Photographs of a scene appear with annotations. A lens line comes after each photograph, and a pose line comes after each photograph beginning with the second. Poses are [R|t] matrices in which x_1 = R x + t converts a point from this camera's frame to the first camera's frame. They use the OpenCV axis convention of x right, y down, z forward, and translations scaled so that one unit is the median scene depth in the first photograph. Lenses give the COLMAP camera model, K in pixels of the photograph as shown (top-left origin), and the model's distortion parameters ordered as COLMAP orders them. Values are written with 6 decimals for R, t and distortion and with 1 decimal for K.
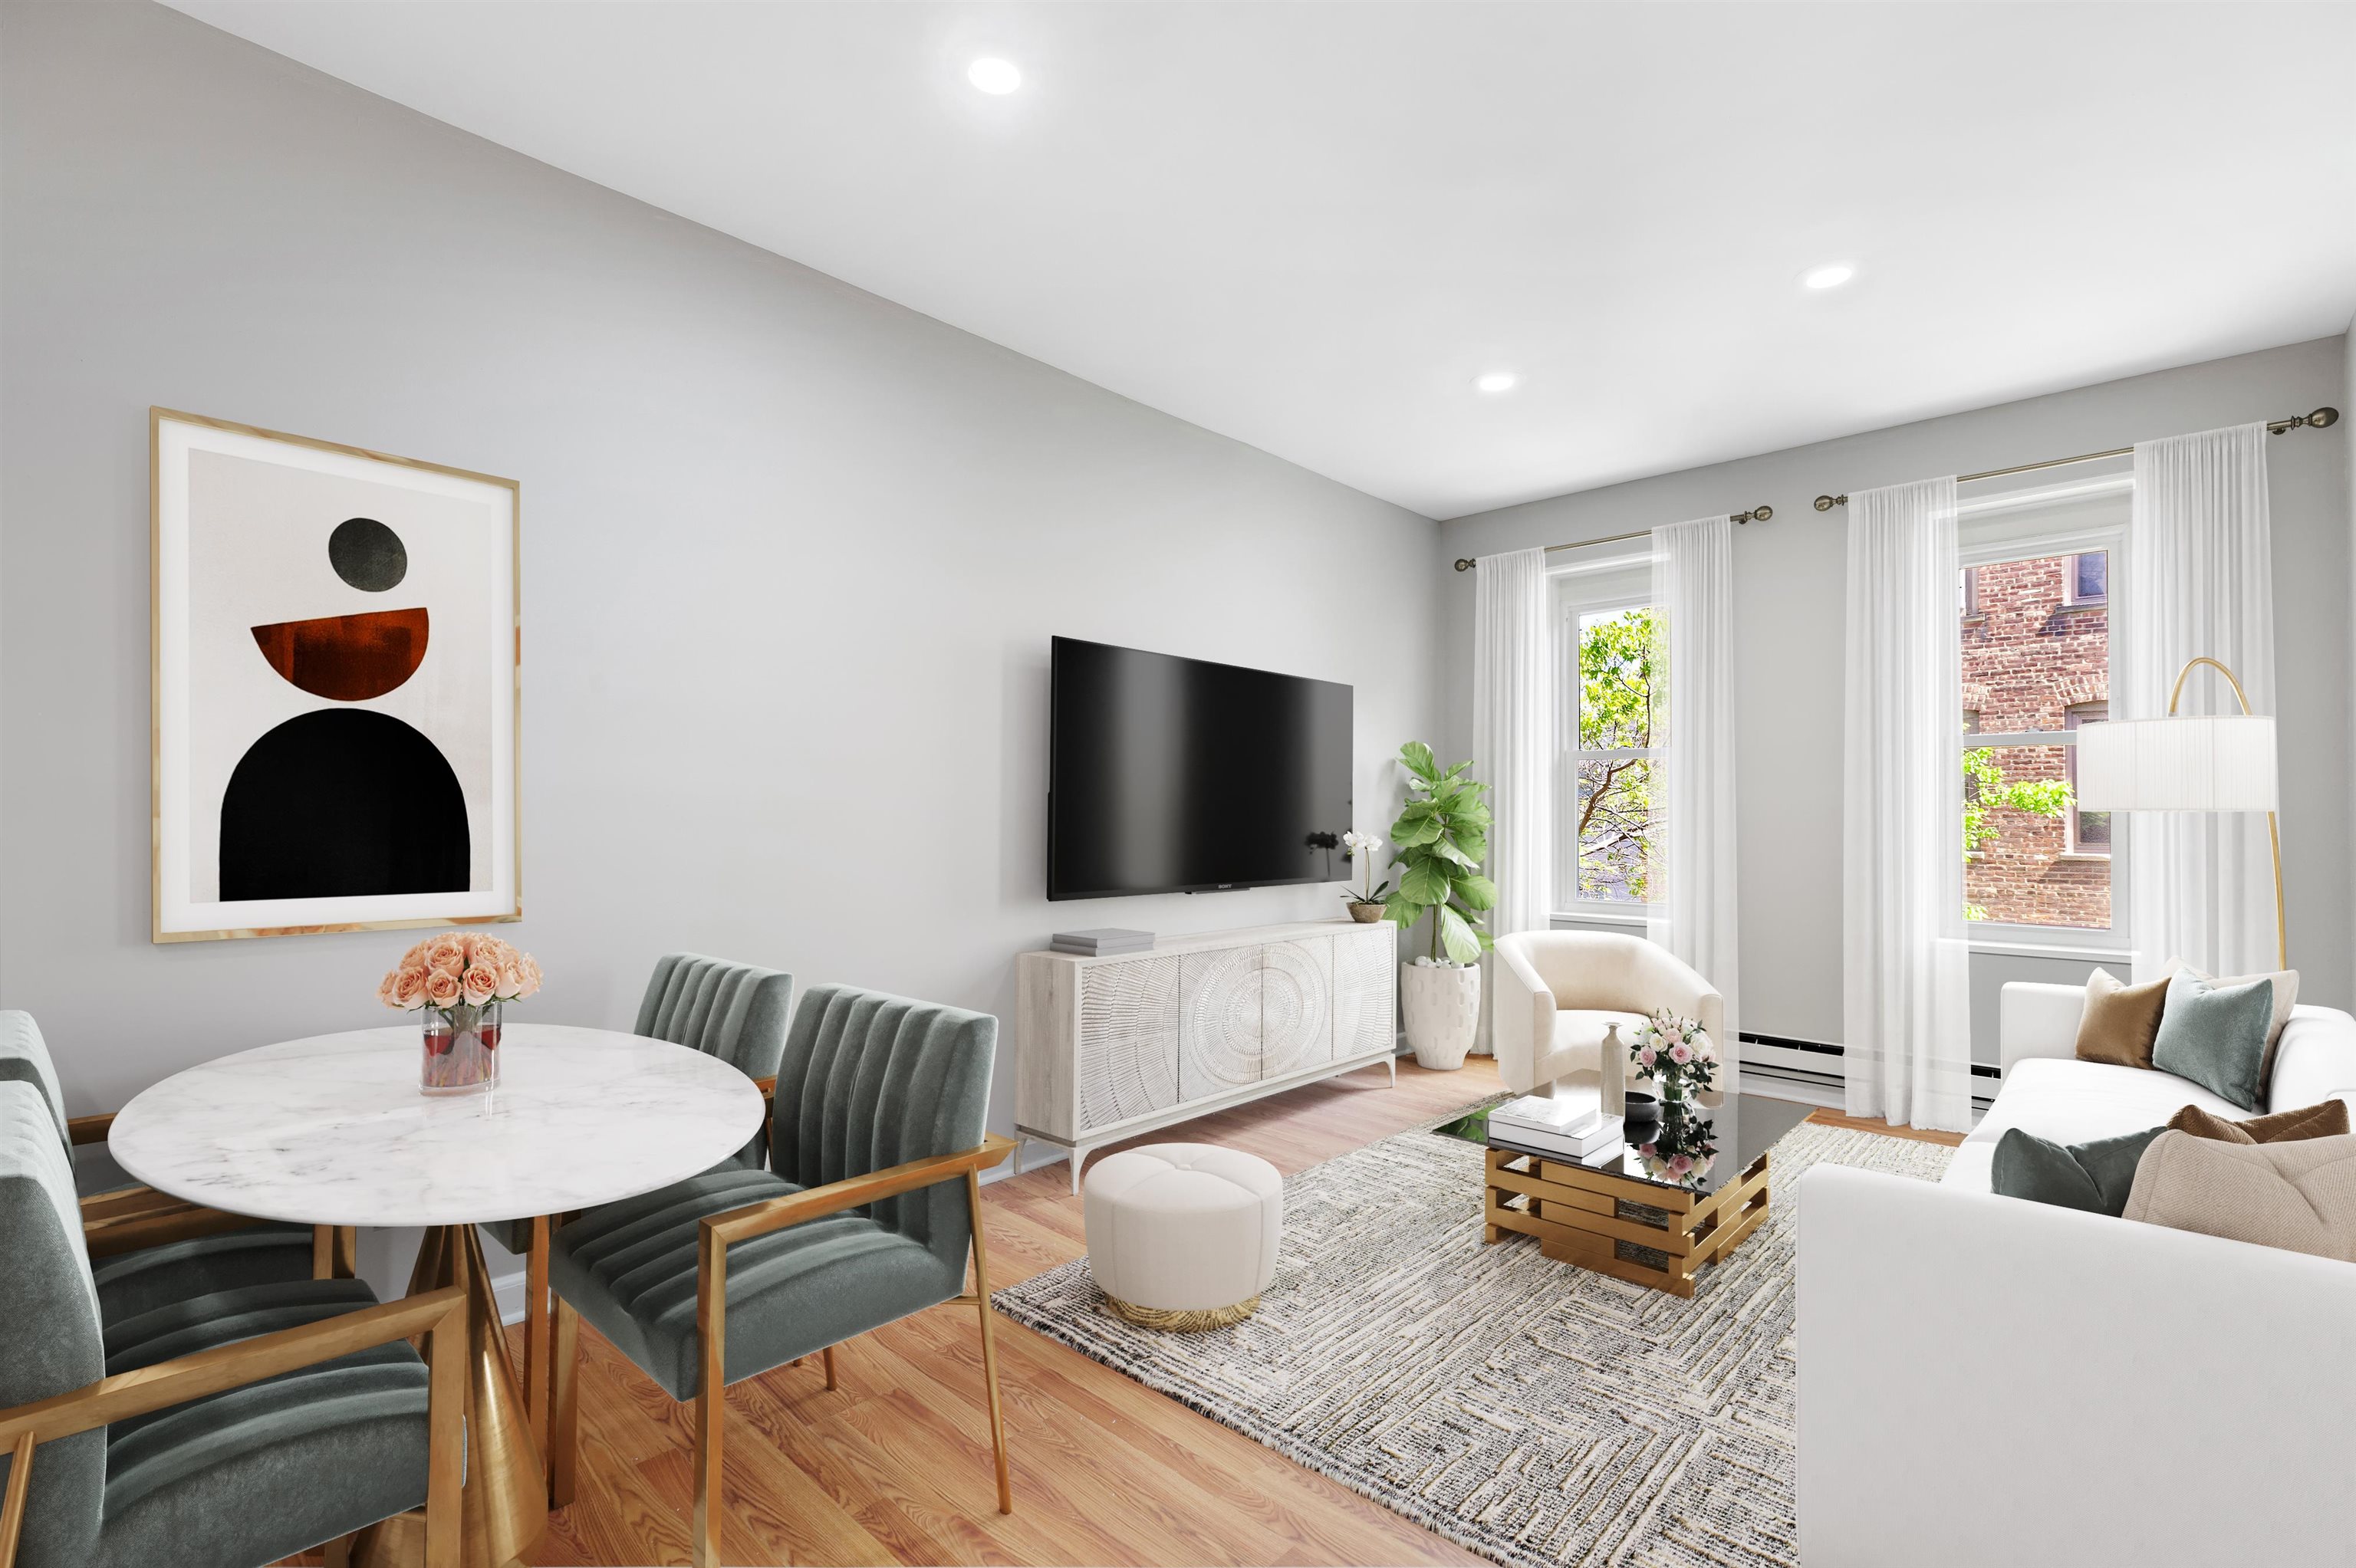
lens RADIAL K [[1049.0, 0, 1173.7], [0, 1049.0, 797.0], [0, 0, 1]] dist [0.001724, -0.000562]
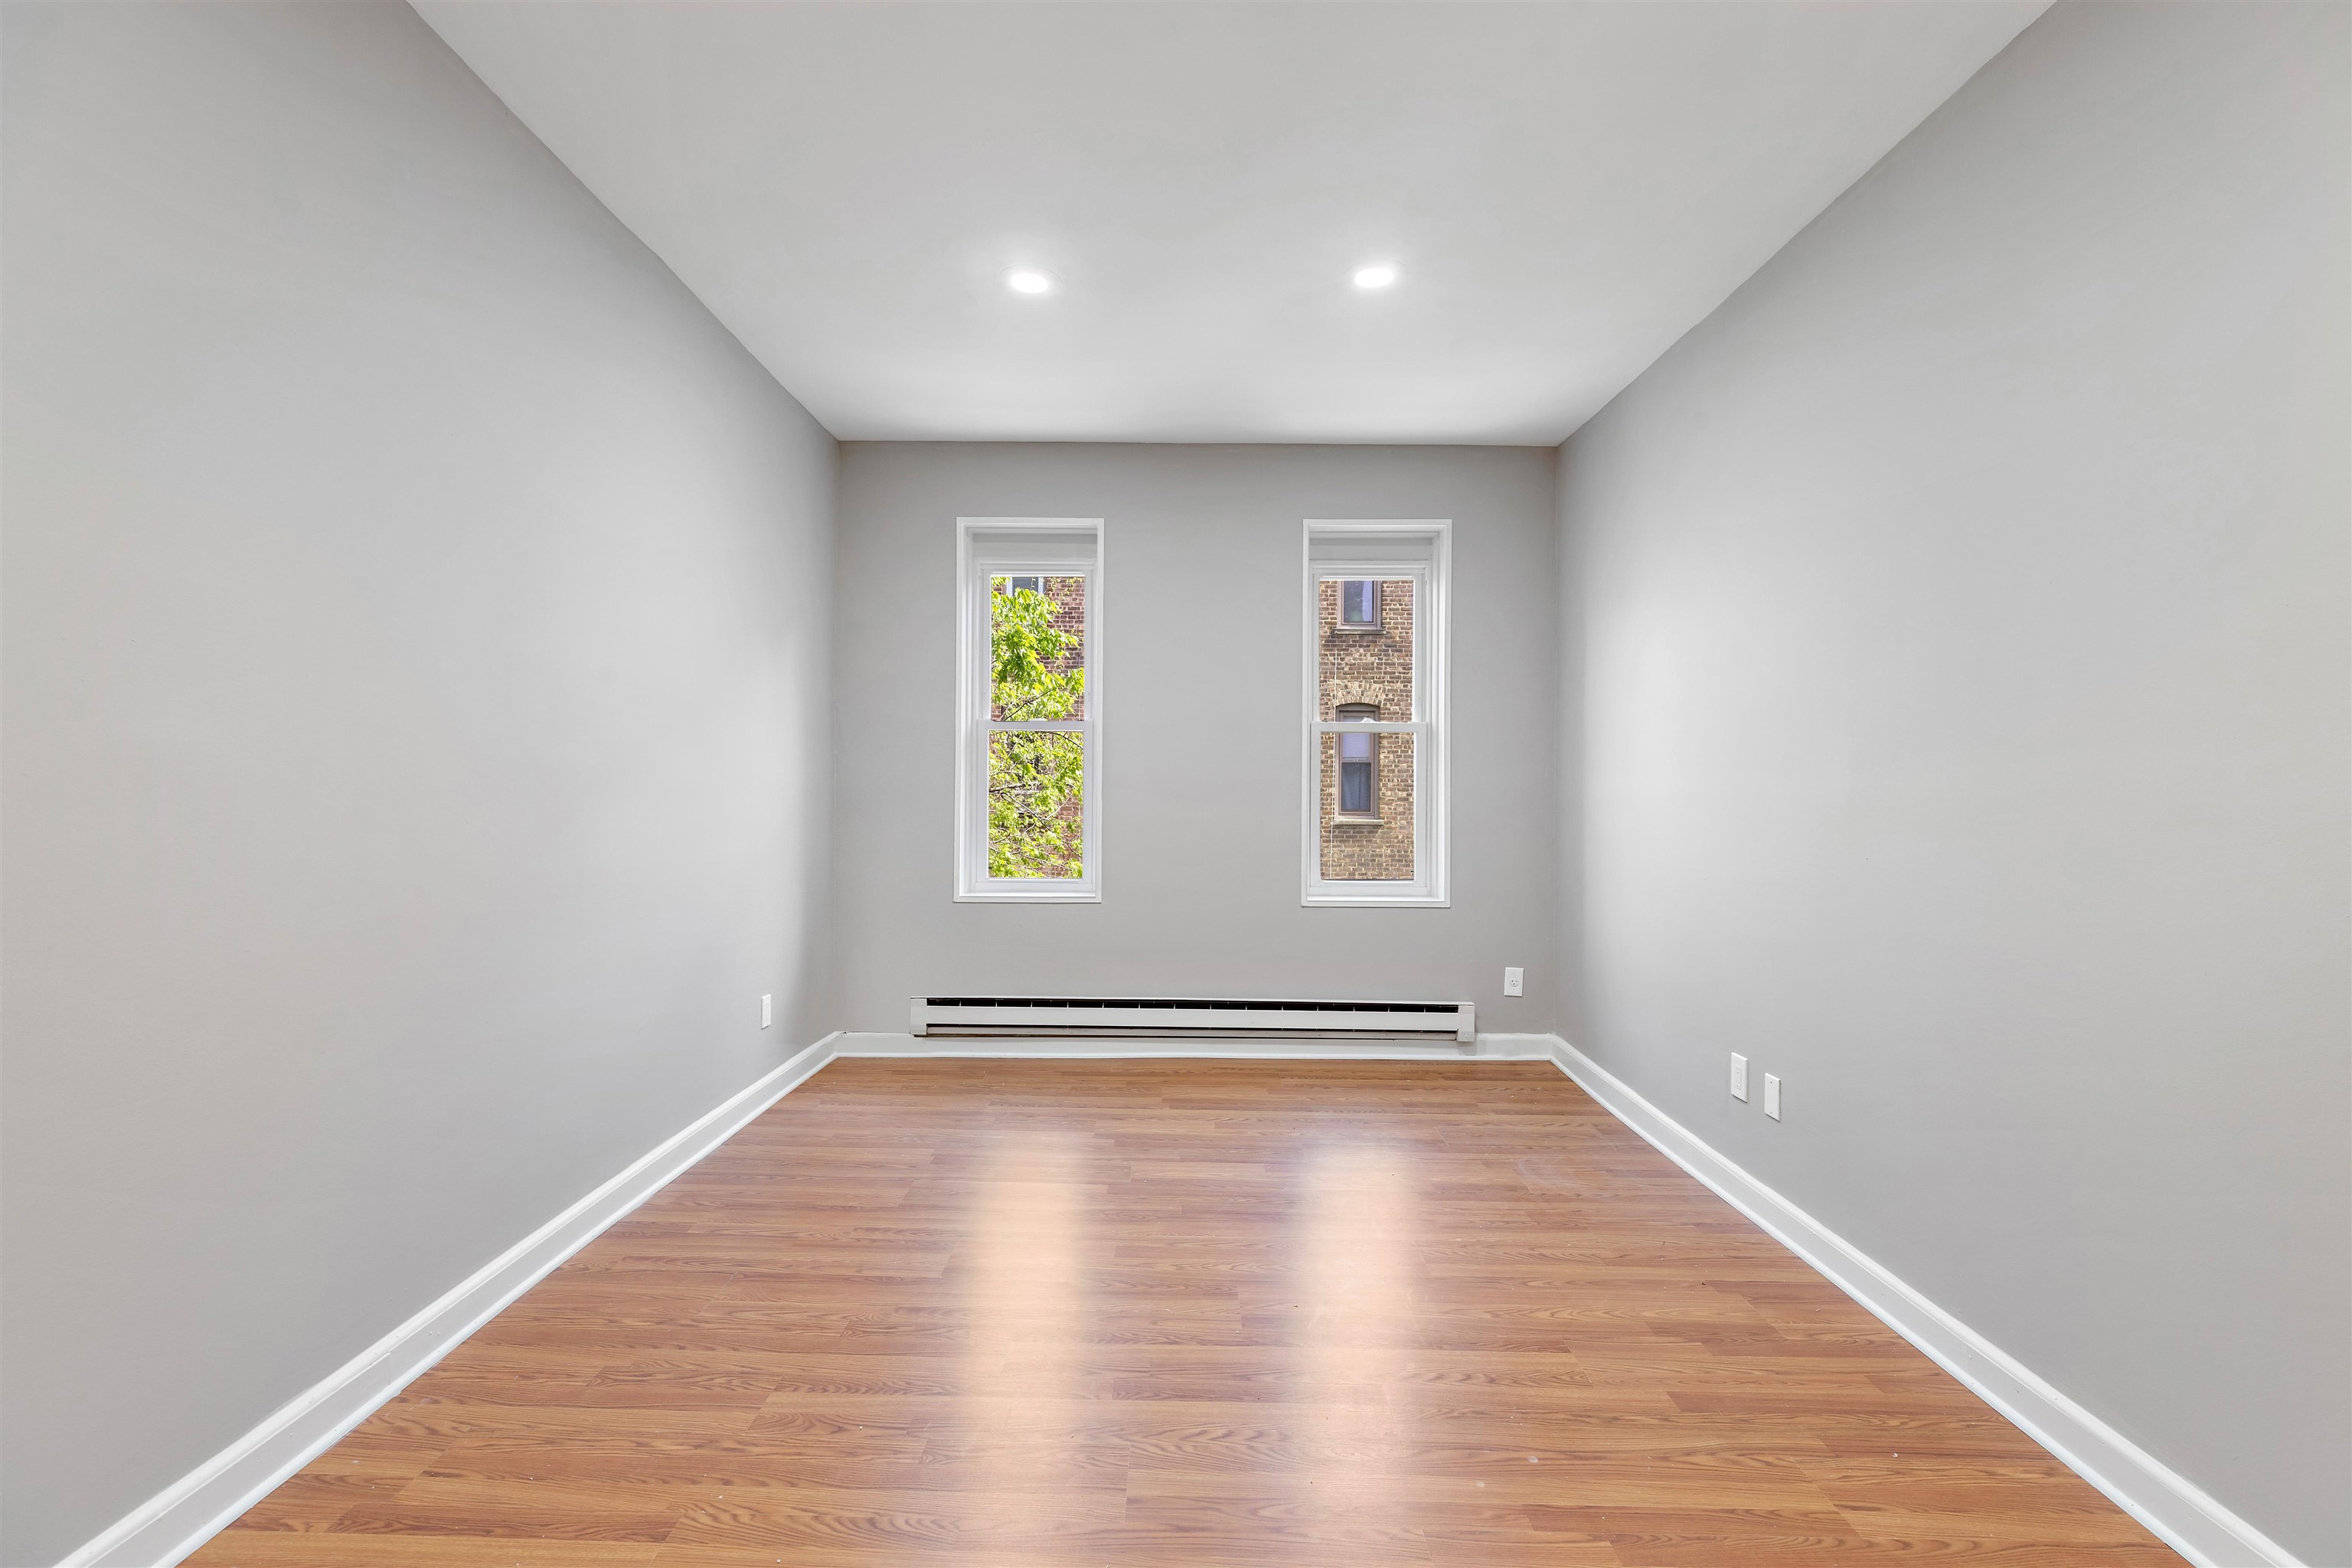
lens RADIAL K [[1047.3, 0, 1171.7], [0, 1047.3, 797.0], [0, 0, 1]] dist [0.001724, -0.000562]
pose [[0.726424, -0.001518, 0.687245, -0.056307], [-0.018081, 0.999609, 0.021319, 0.000562], [-0.687009, -0.027913, 0.726113, 0.085978]]
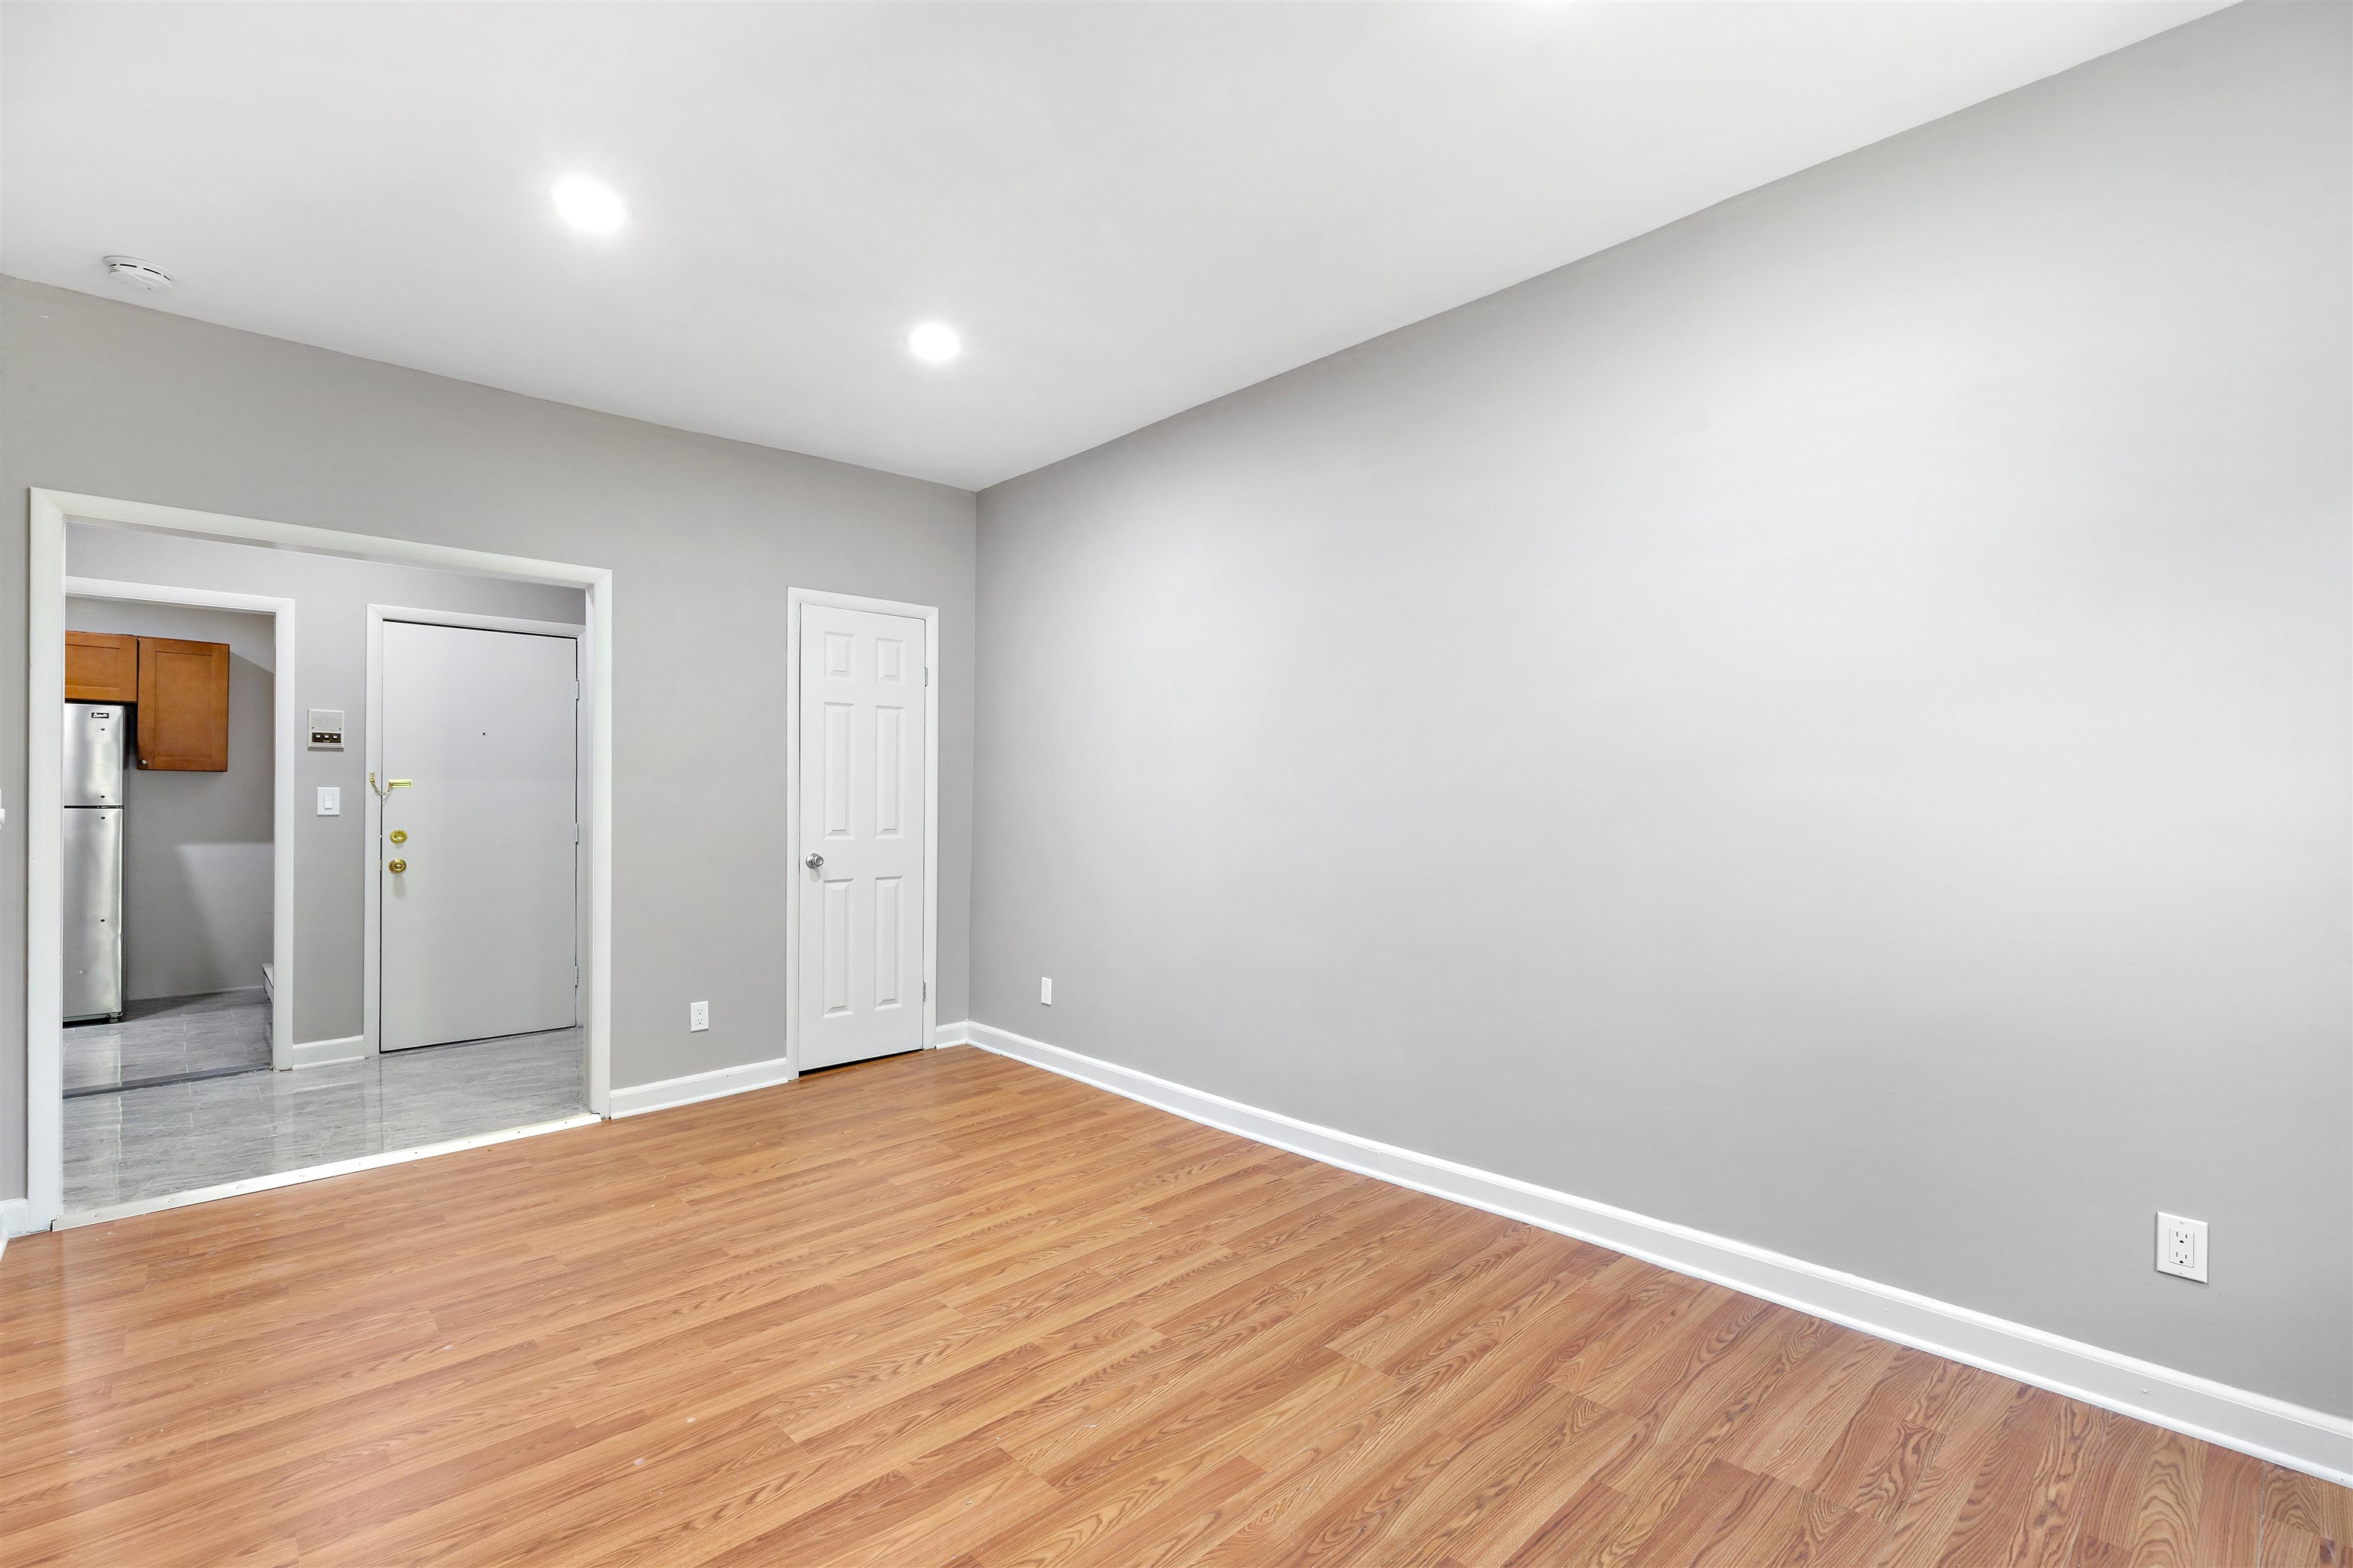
lens RADIAL K [[1047.8, 0, 1172.2], [0, 1047.8, 797.0], [0, 0, 1]] dist [0.001724, -0.000562]
pose [[-0.047251, -0.009423, -0.998839, 0.239158], [0.012009, 0.999878, -0.010001, 0.003158], [0.998811, -0.012467, -0.047132, 0.245397]]
